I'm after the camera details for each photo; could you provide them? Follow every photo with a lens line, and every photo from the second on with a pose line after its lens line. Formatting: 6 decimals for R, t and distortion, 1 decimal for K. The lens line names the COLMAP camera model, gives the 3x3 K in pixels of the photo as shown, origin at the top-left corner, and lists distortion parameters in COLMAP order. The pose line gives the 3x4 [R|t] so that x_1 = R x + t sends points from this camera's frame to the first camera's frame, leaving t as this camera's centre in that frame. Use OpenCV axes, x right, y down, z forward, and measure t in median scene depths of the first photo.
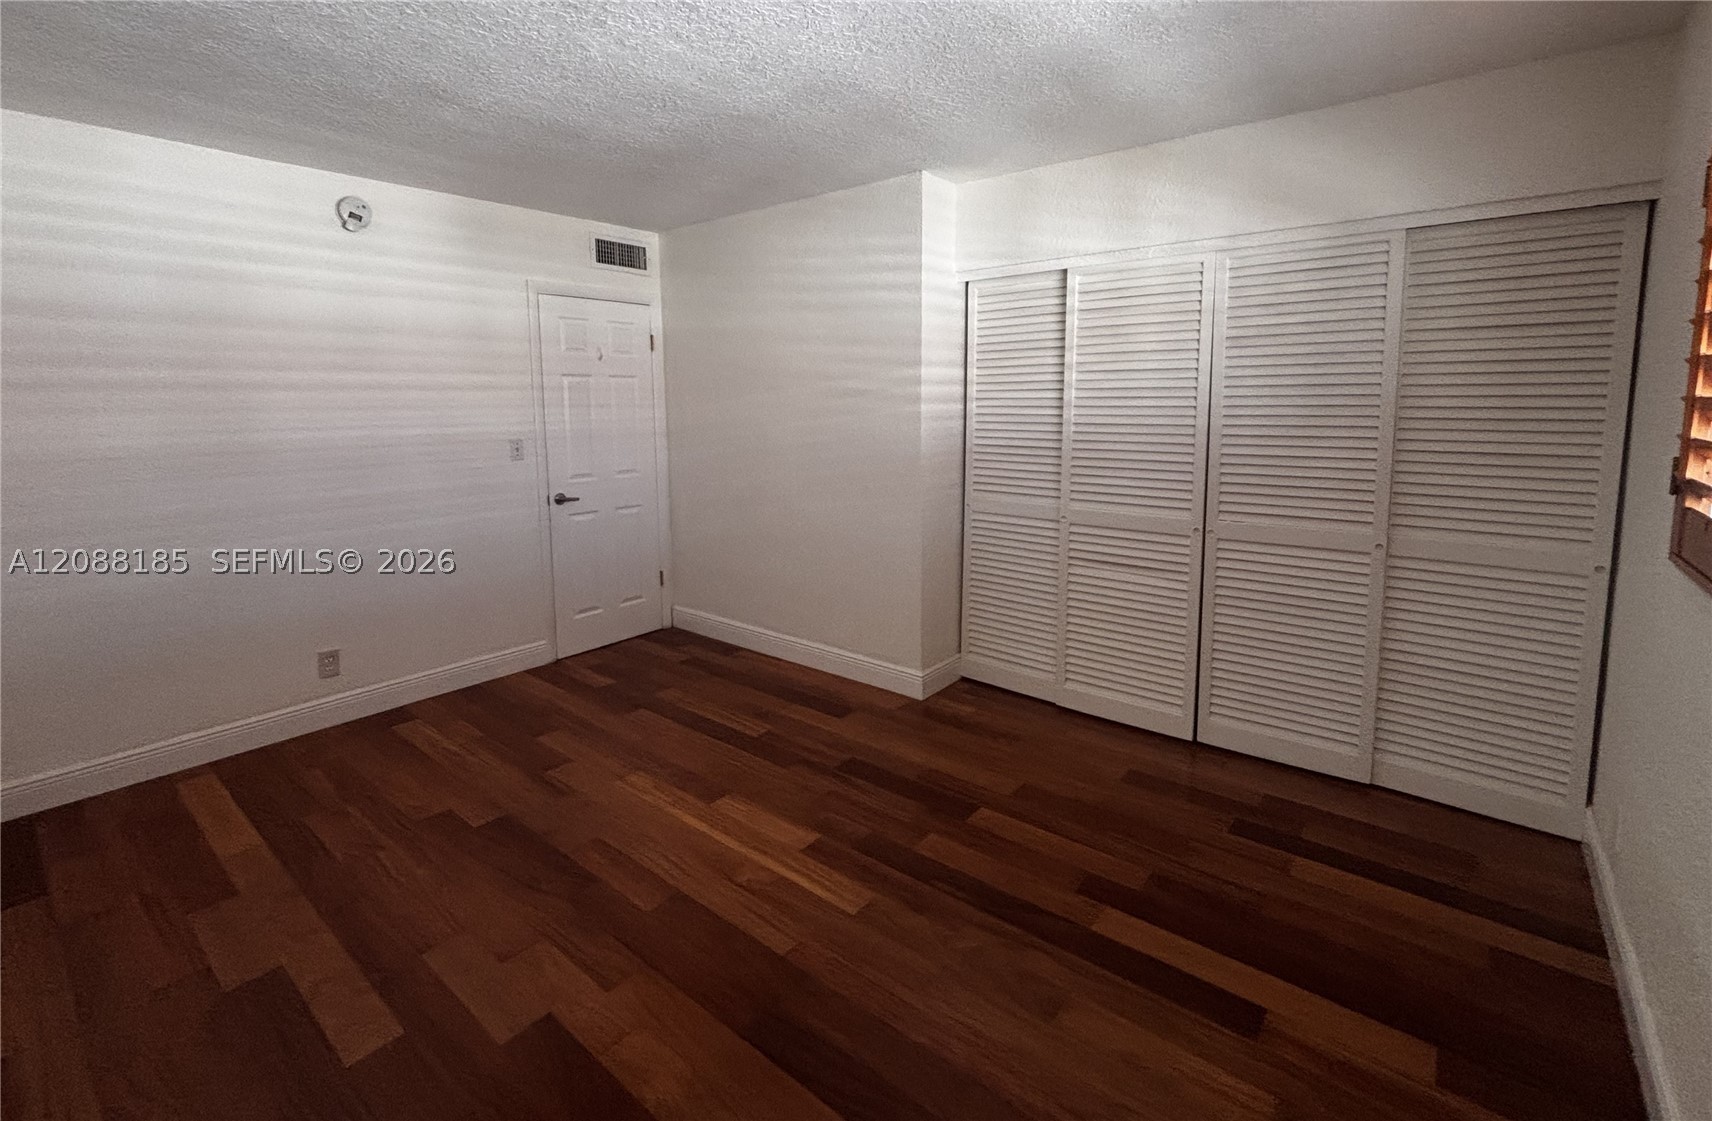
lens RADIAL K [[734.9, 0, 855.4], [0, 734.9, 558.8], [0, 0, 1]] dist [0.010359, -0.000290]
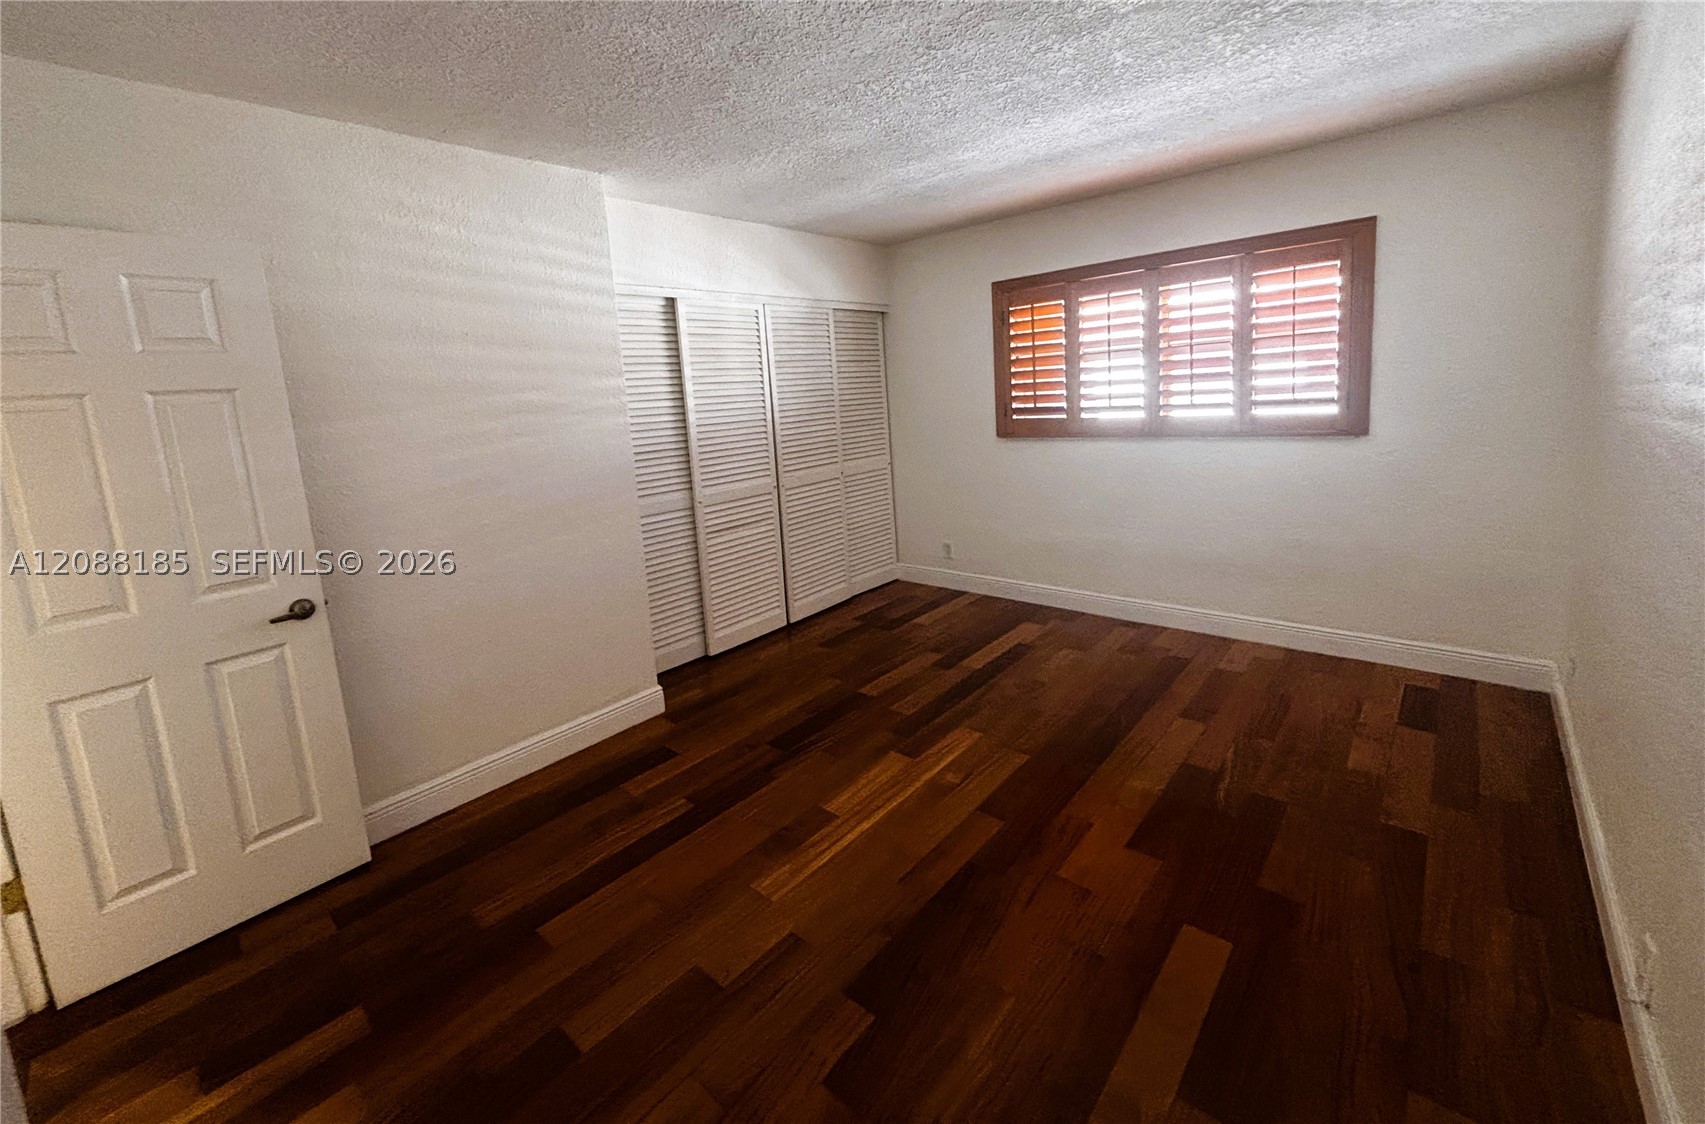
lens RADIAL K [[667.4, 0, 854.0], [0, 667.4, 563.7], [0, 0, 1]] dist [0.002332, 0.000138]
pose [[0.032241, -0.244918, 0.969008, -0.899419], [0.278408, 0.933340, 0.226640, -0.158533], [-0.959922, 0.262472, 0.098279, 0.748678]]
